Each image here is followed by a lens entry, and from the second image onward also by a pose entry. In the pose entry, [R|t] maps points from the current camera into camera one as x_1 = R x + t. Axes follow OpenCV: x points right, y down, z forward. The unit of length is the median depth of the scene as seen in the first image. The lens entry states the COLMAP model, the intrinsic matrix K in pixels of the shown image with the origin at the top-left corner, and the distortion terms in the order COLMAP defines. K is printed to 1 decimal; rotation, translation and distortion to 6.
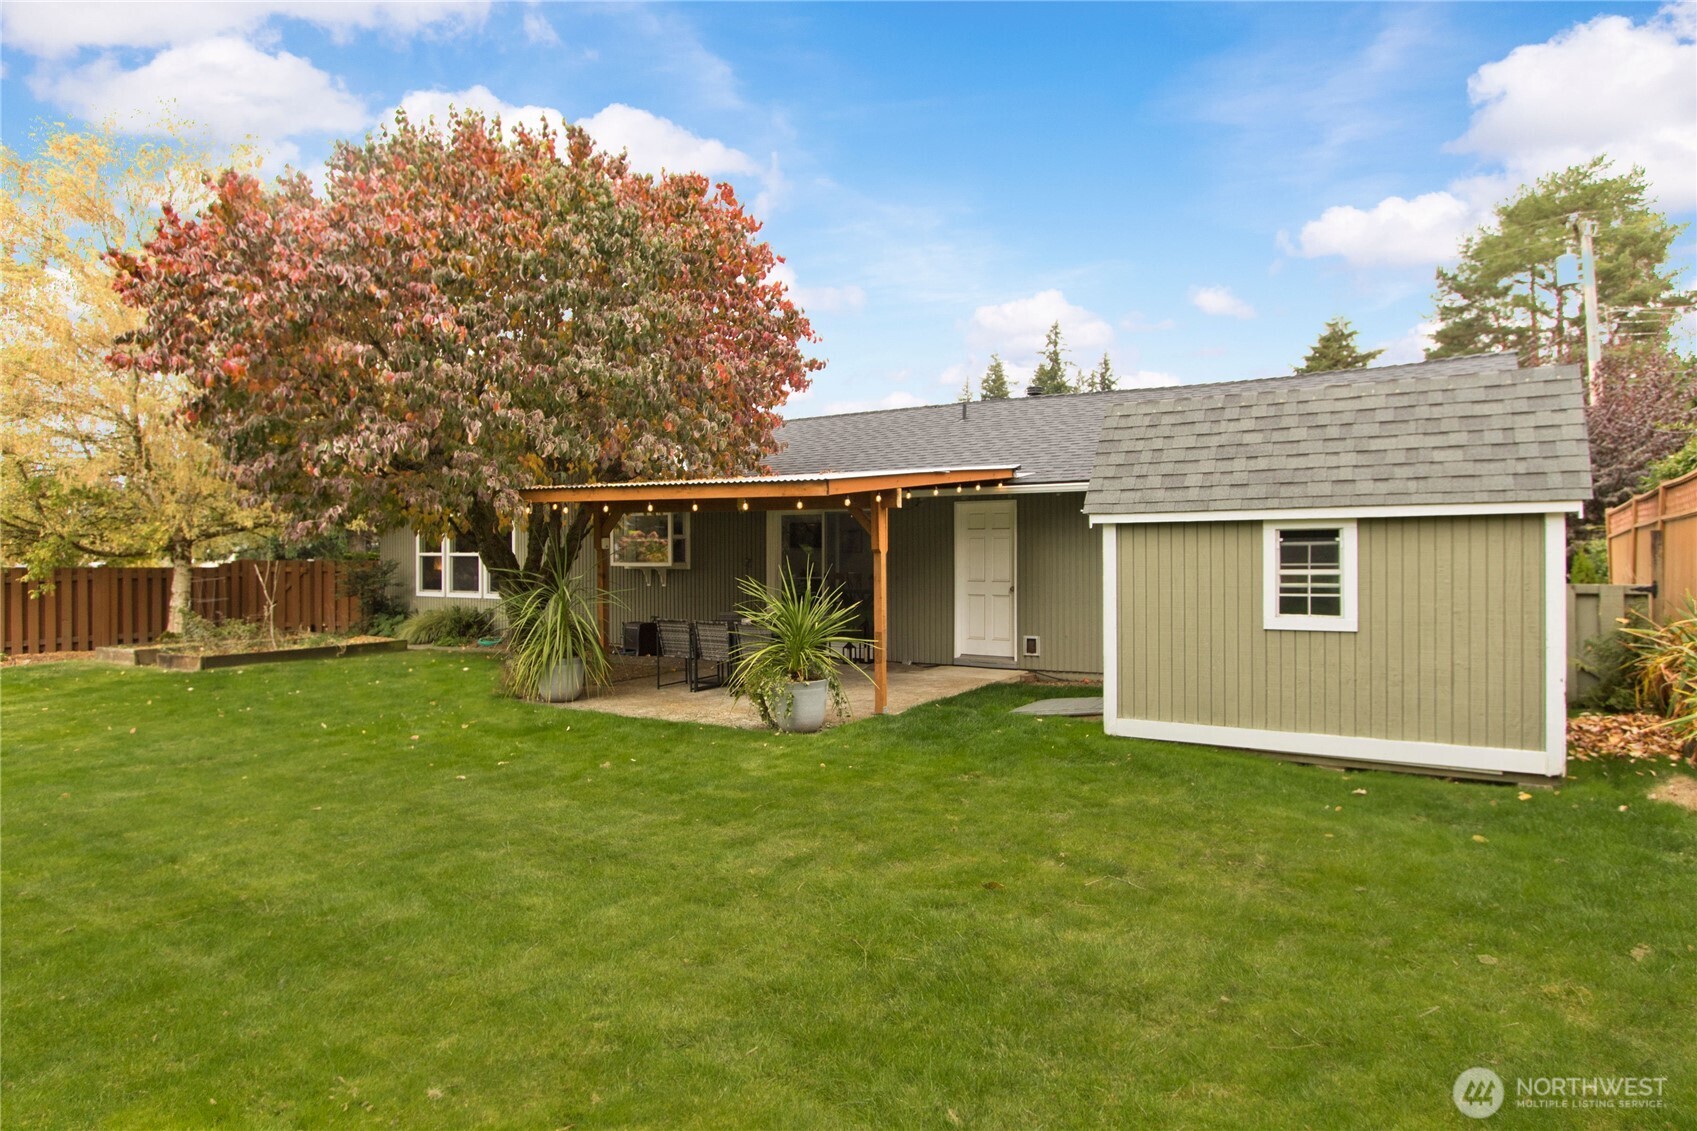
lens RADIAL K [[1001.6, 0, 845.0], [0, 1001.6, 572.3], [0, 0, 1]] dist [0.005388, 0.001180]
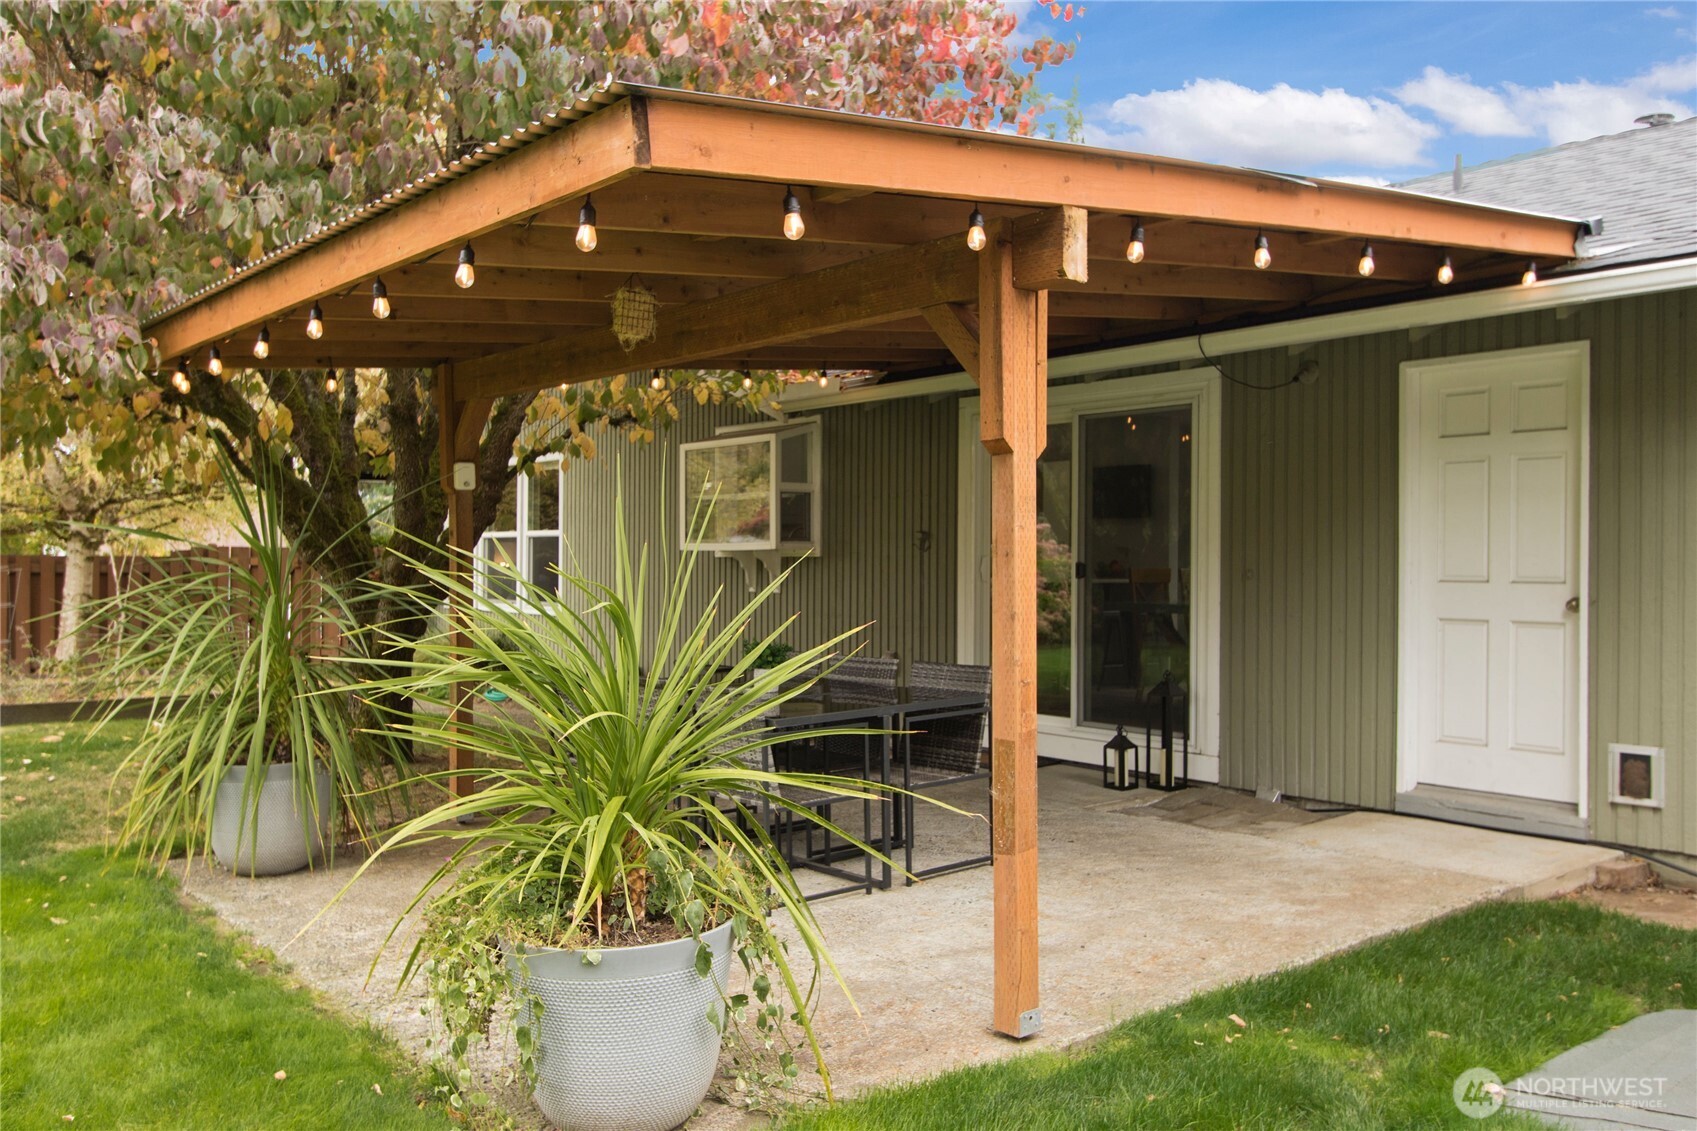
lens RADIAL K [[1446.2, 0, 848.5], [0, 1446.2, 565.5], [0, 0, 1]] dist [0.009843, 0.004469]
pose [[0.949481, 0.005324, -0.313780, 0.088424], [-0.010050, 0.999859, -0.013446, 0.013199], [0.313664, 0.015920, 0.949401, 0.457824]]
